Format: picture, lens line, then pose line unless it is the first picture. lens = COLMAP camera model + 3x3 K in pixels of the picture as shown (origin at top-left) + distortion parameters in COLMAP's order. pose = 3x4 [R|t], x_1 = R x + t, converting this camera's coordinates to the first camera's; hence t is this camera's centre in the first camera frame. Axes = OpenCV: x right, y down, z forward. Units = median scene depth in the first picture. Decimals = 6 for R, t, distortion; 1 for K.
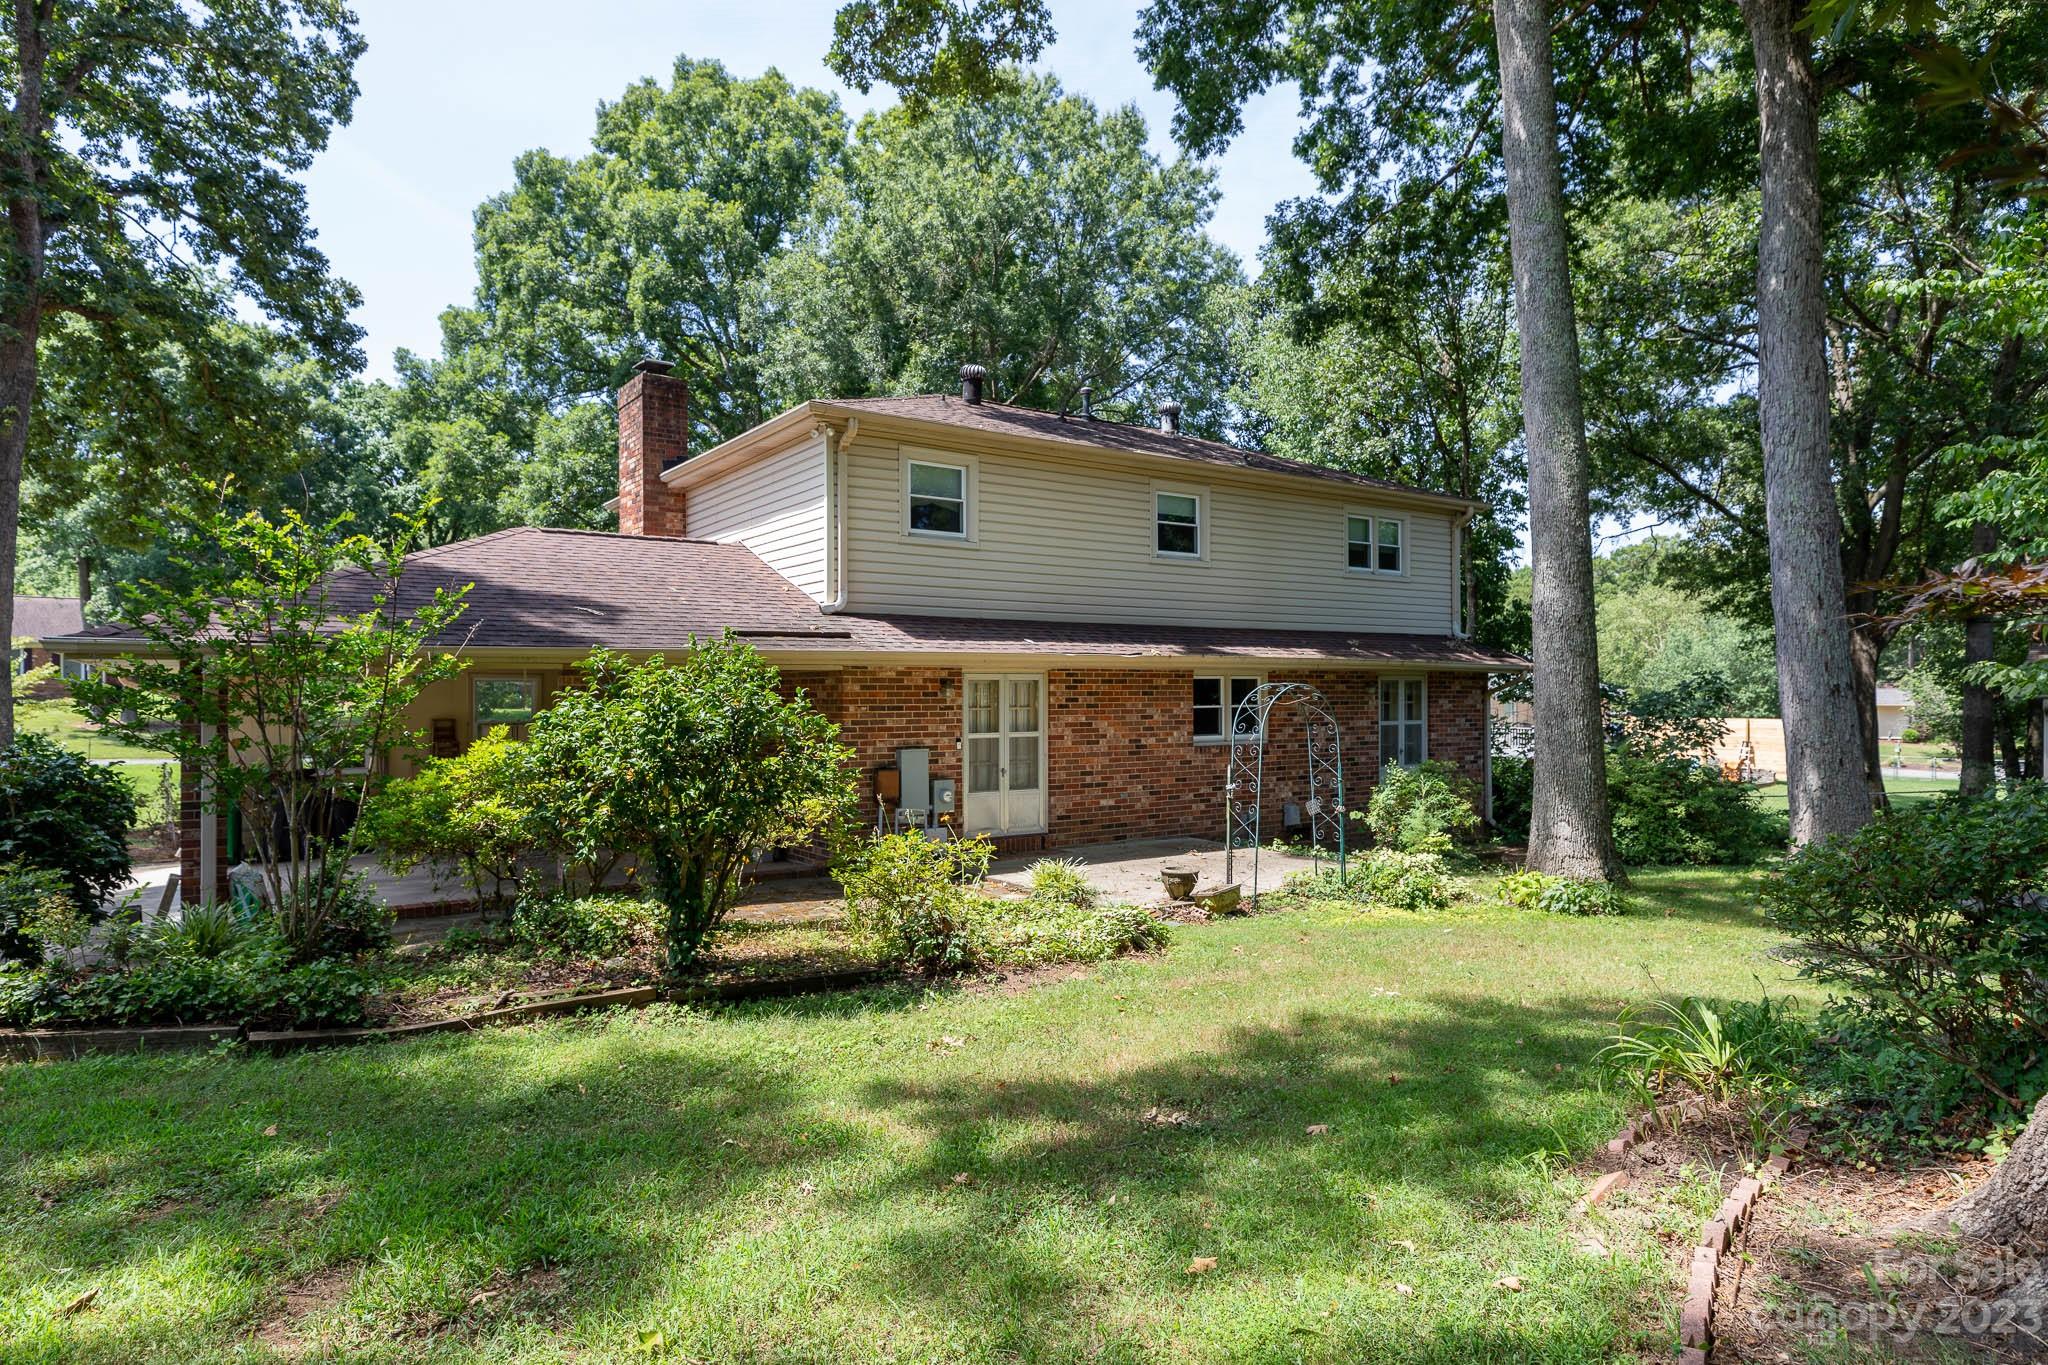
lens RADIAL K [[1140.0, 0, 1022.9], [0, 1140.0, 679.6], [0, 0, 1]] dist [0.003024, 0.001161]
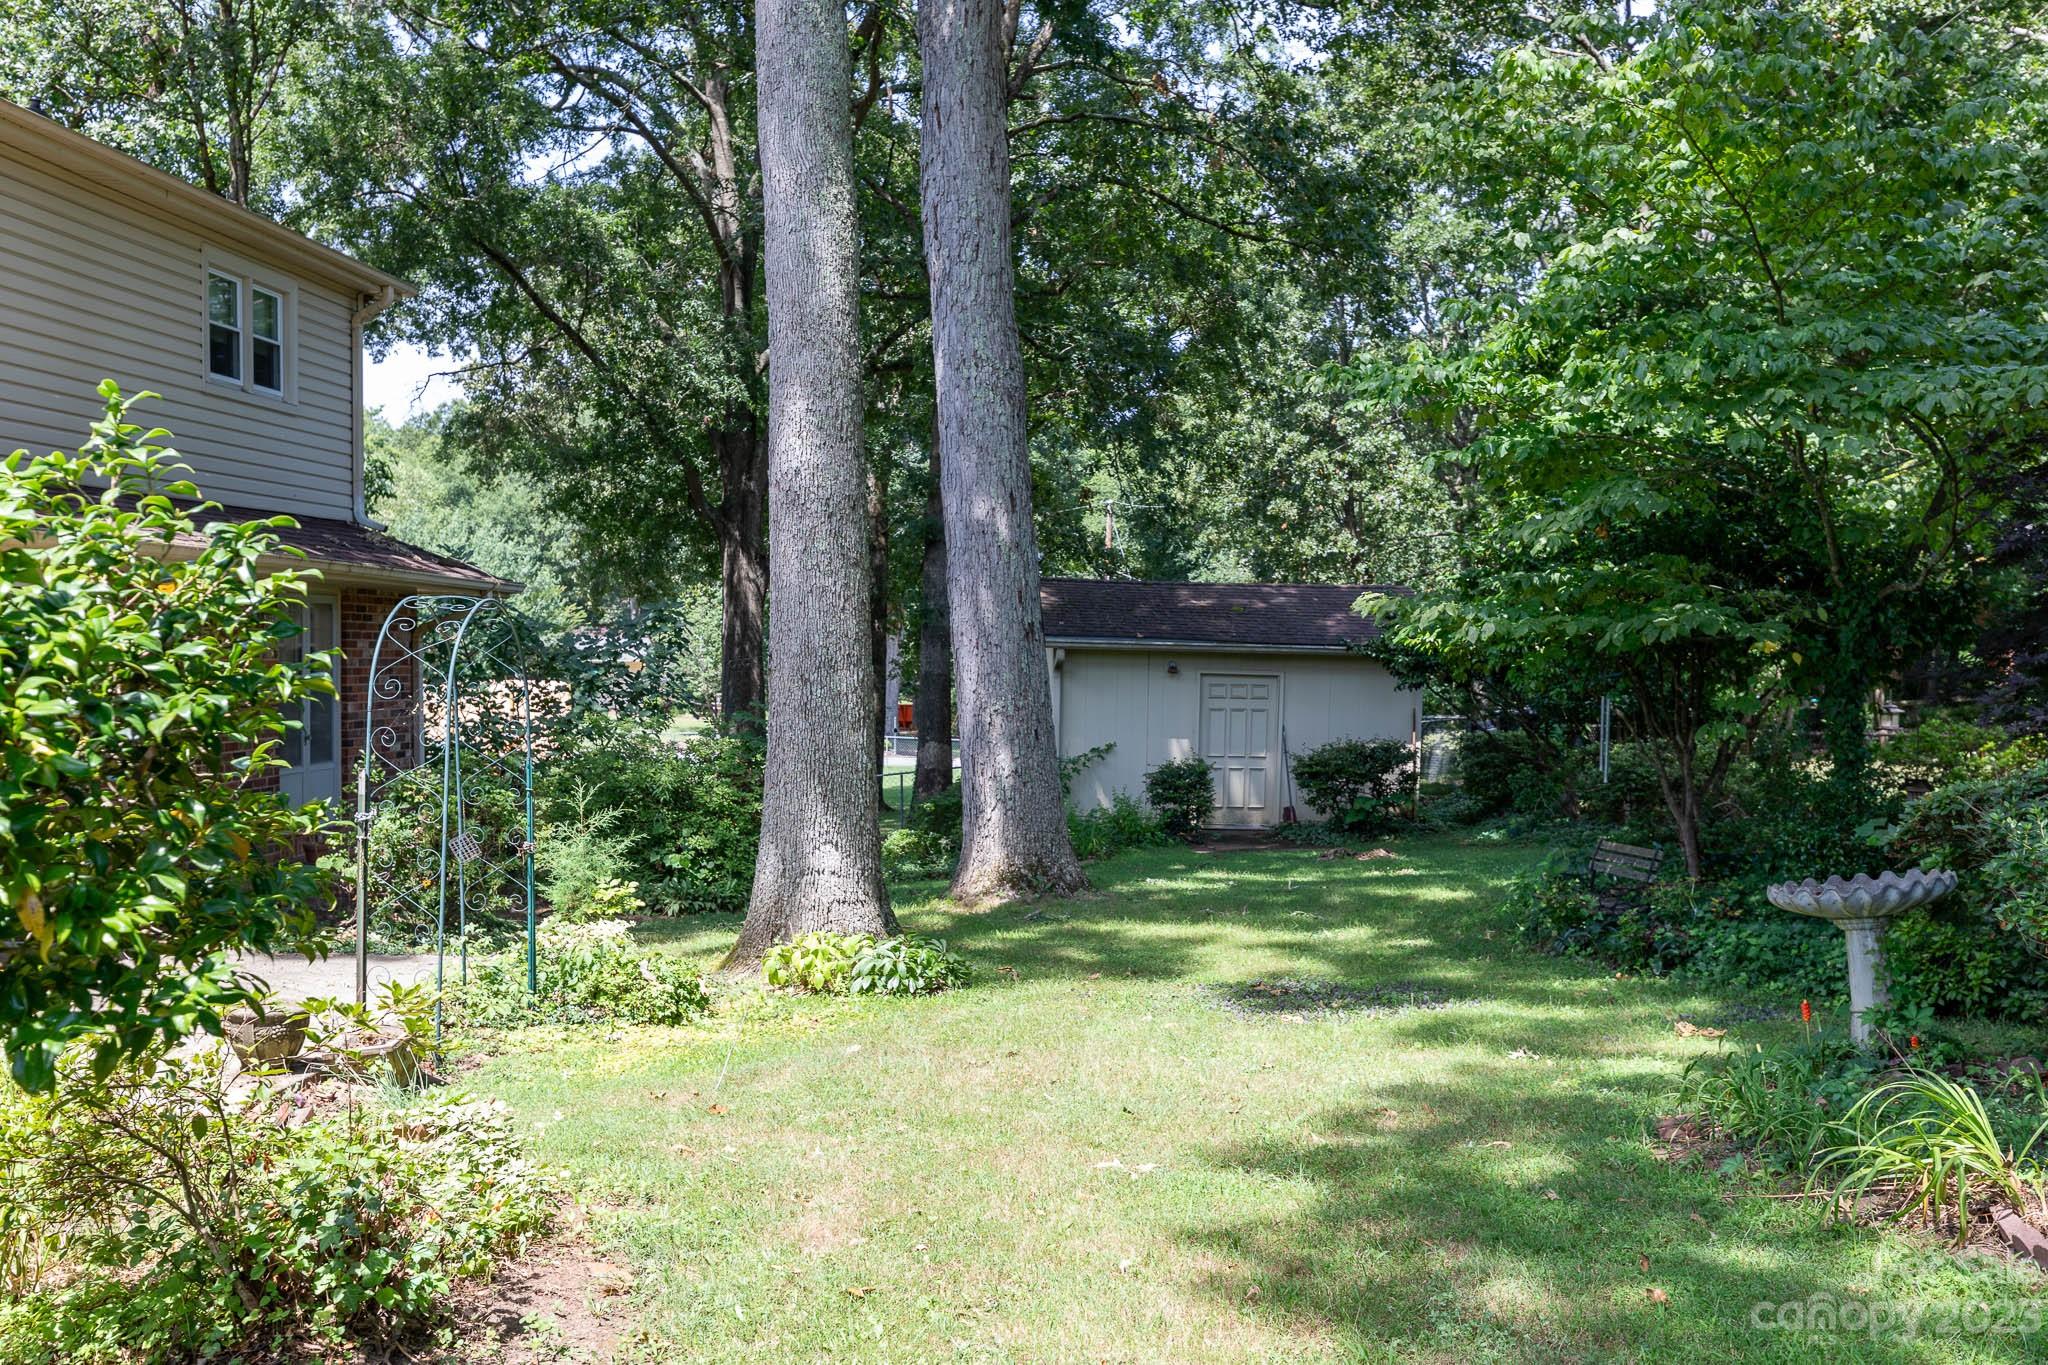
lens RADIAL K [[1982.9, 0, 1021.1], [0, 1982.9, 730.3], [0, 0, 1]] dist [0.012678, 0.000000]
pose [[0.646021, -0.021981, 0.763003, -0.211685], [-0.022543, 0.998600, 0.047855, 0.011351], [-0.762987, -0.048116, 0.644621, 0.219008]]
